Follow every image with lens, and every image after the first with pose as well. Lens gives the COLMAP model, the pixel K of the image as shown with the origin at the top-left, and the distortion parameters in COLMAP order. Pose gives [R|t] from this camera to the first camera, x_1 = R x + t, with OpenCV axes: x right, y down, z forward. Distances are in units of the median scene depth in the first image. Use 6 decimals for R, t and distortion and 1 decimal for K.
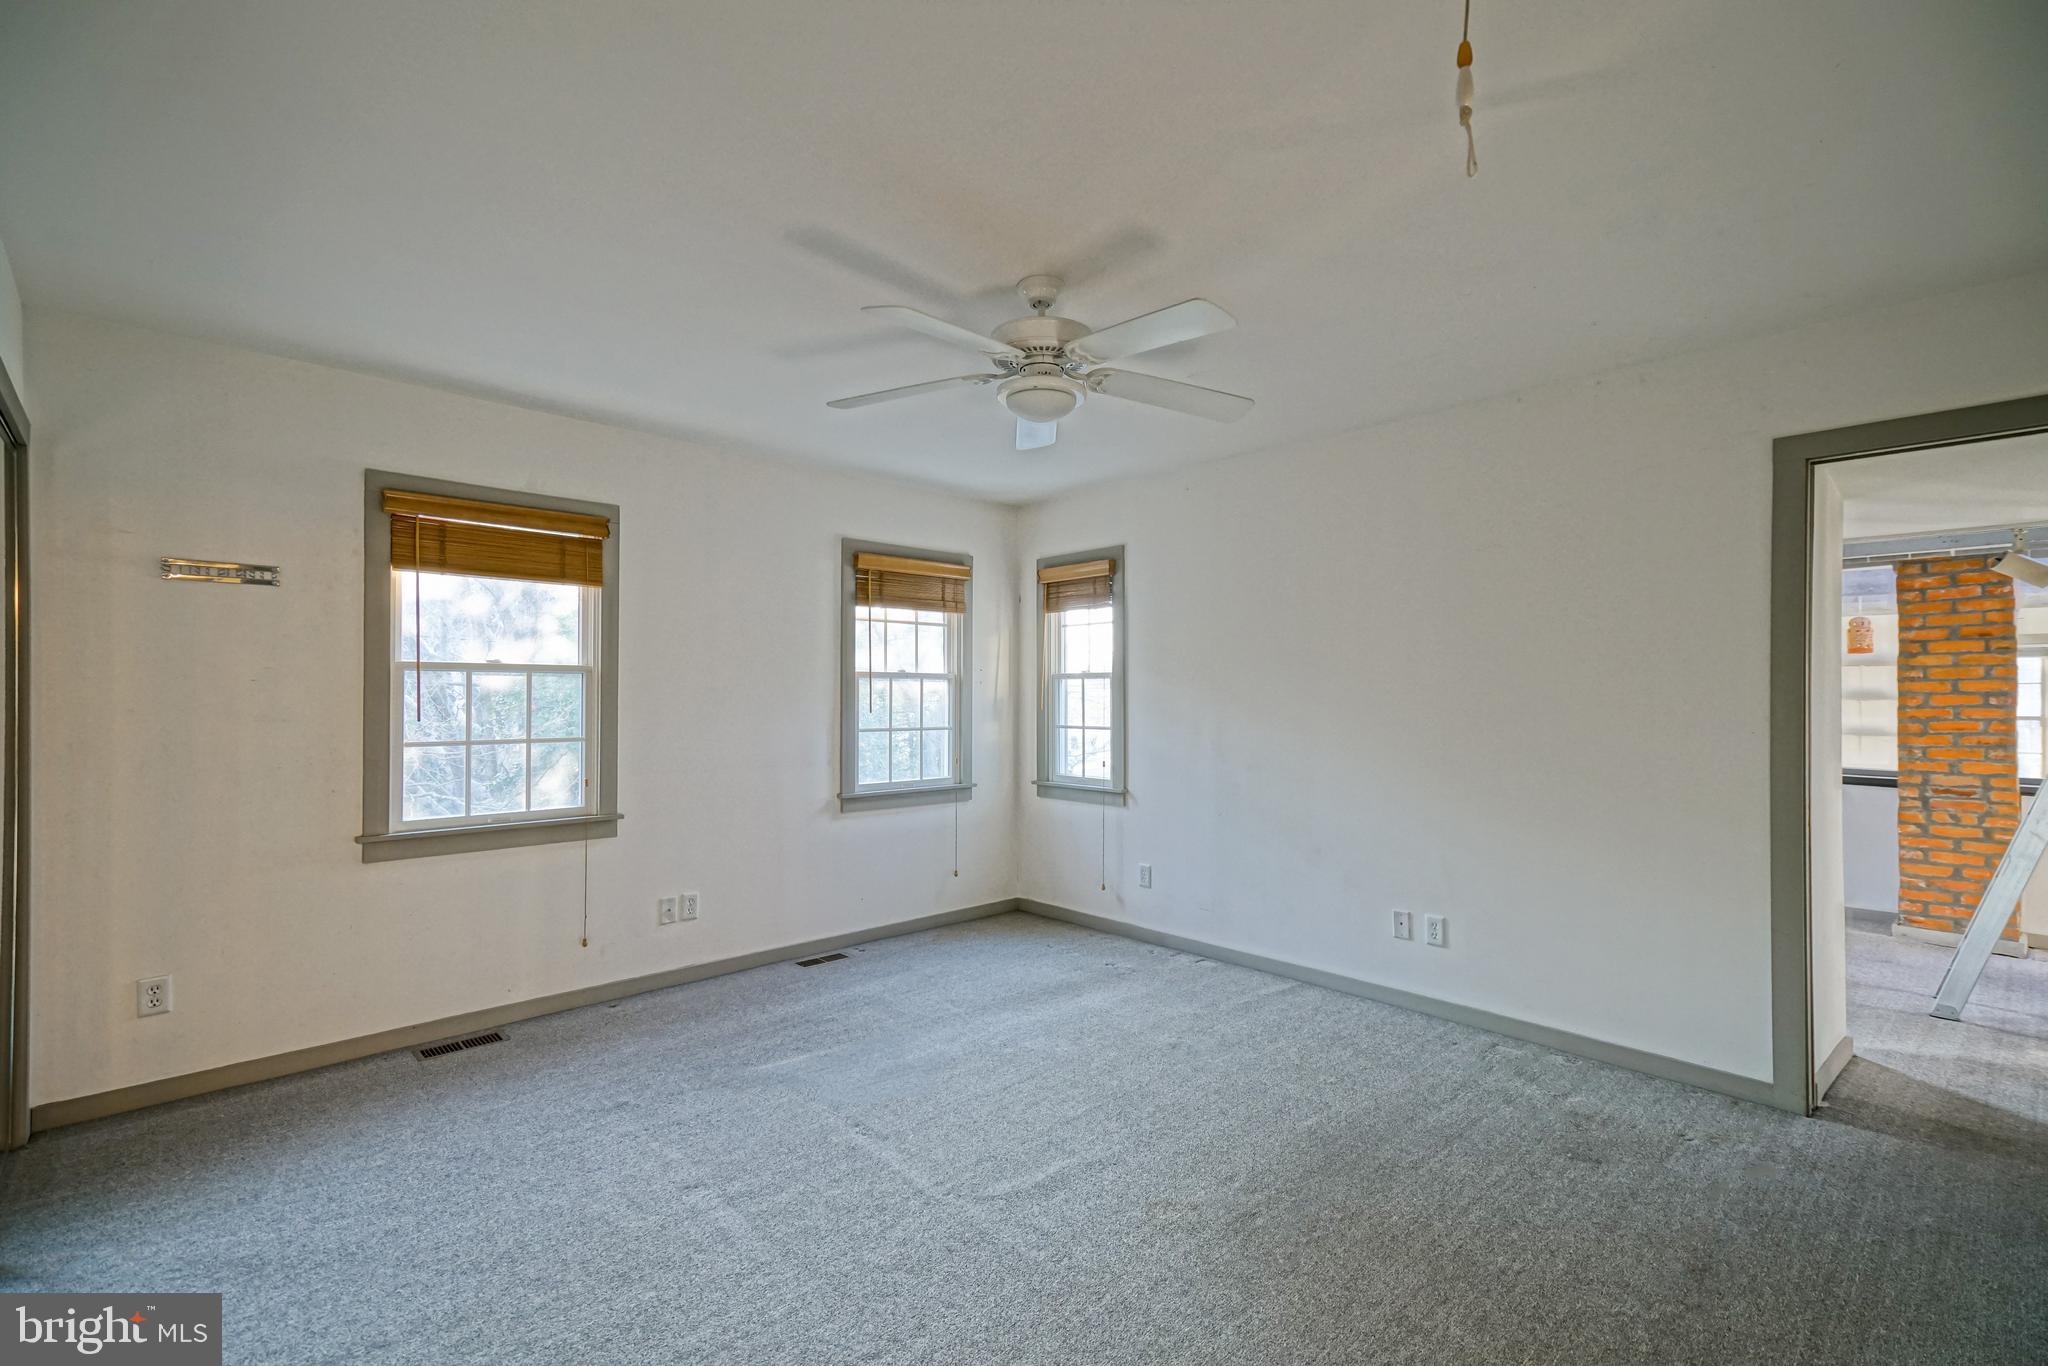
lens RADIAL K [[925.3, 0, 1035.0], [0, 925.3, 687.9], [0, 0, 1]] dist [0.050355, 0.000298]
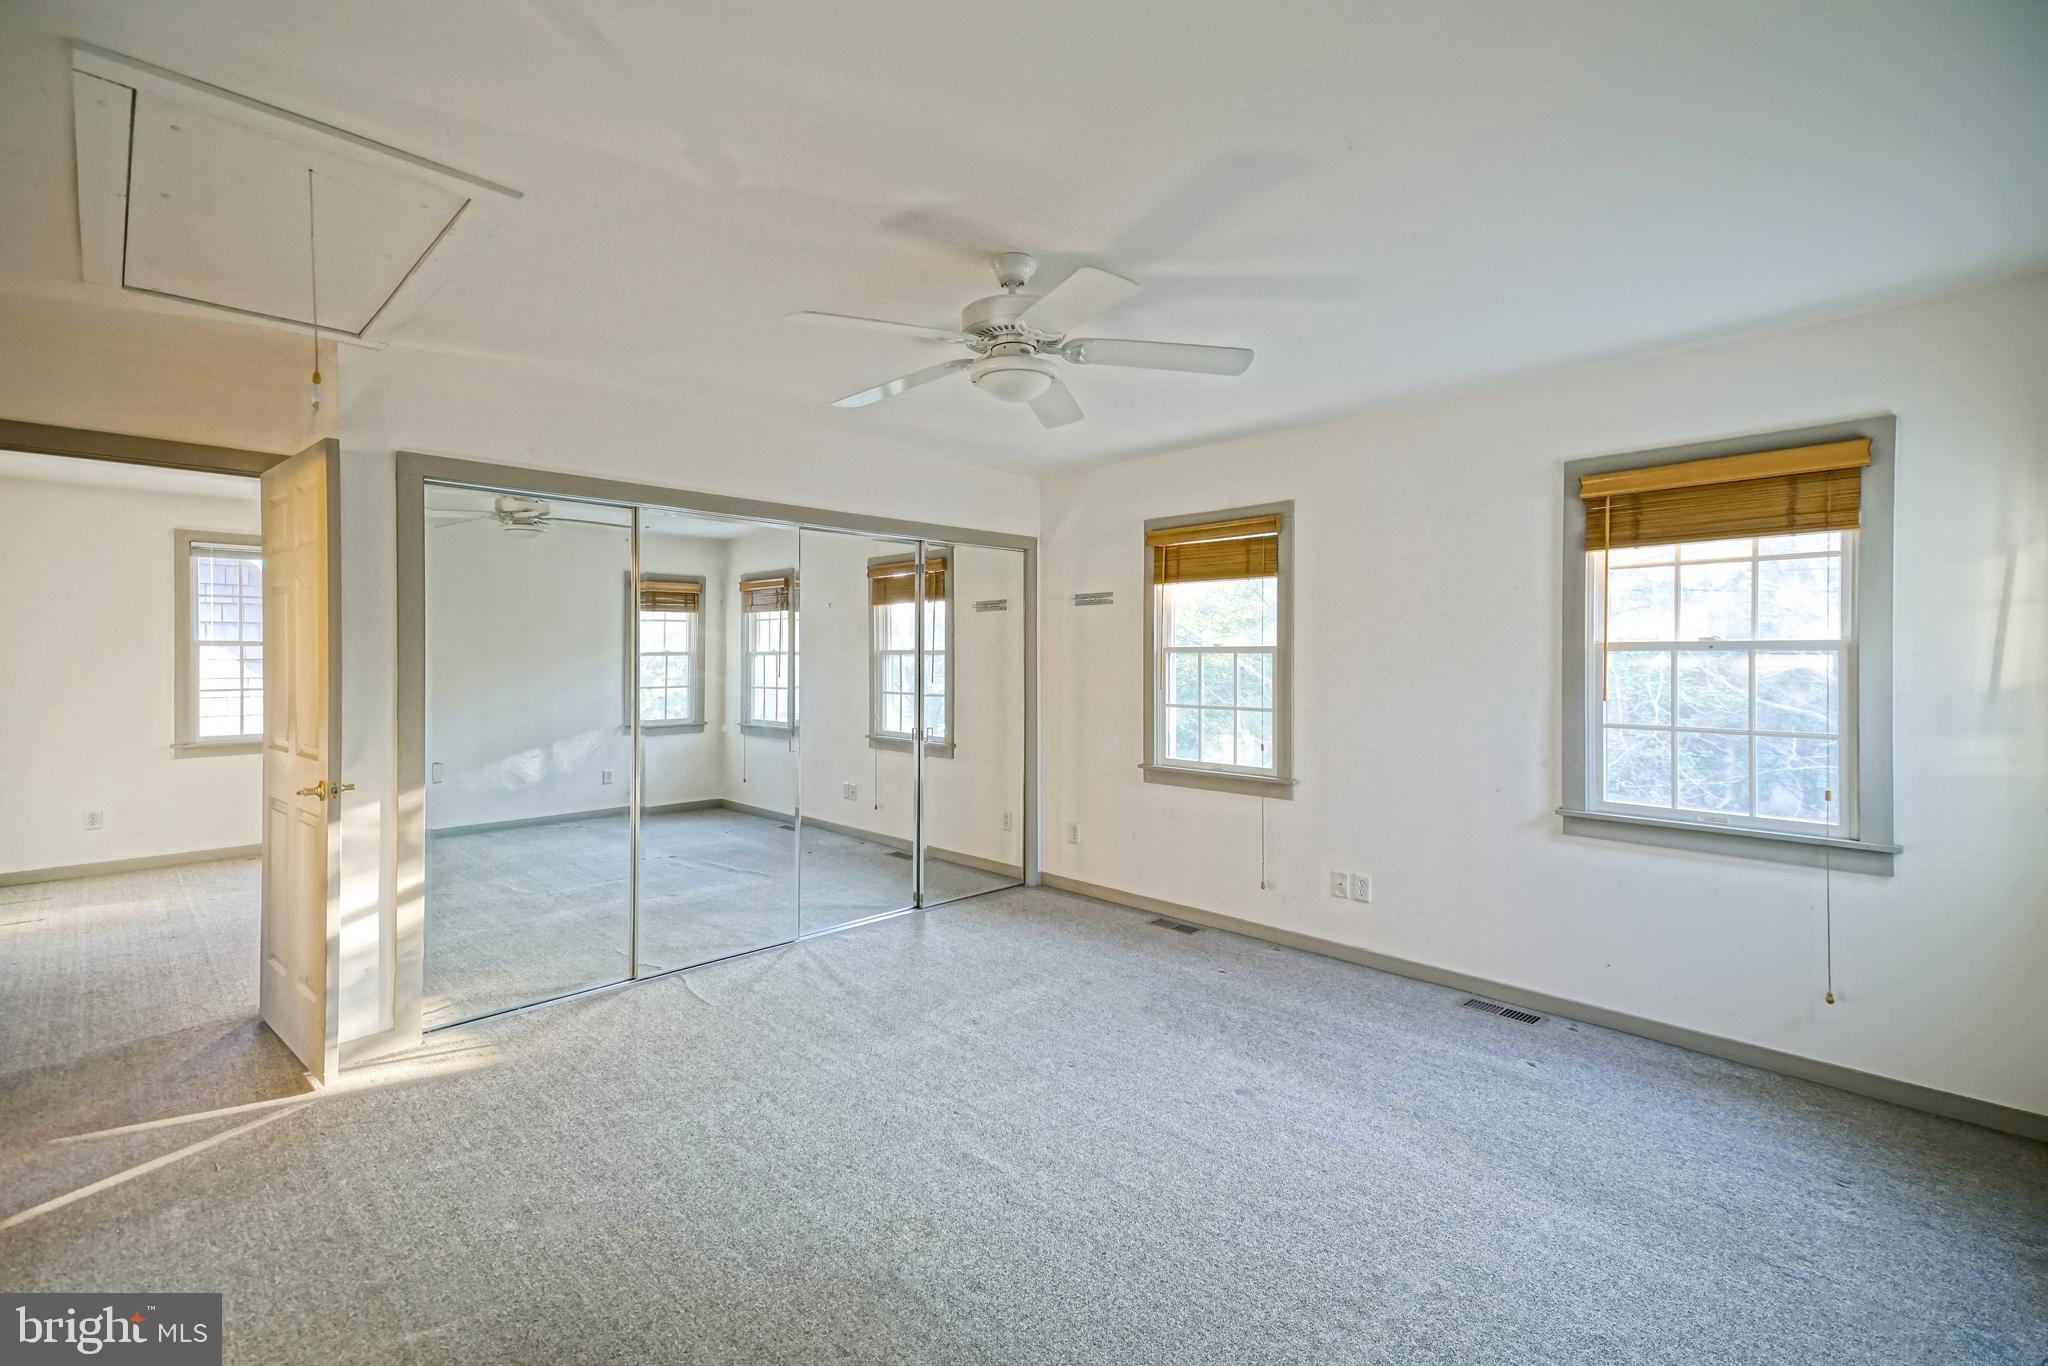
lens RADIAL K [[909.5, 0, 999.8], [0, 909.5, 665.6], [0, 0, 1]] dist [0.040018, -0.000004]
pose [[0.002129, -0.001506, -0.999997, 0.635453], [-0.001342, 0.999998, -0.001509, 0.002125], [0.999997, 0.001346, 0.002127, 0.660581]]
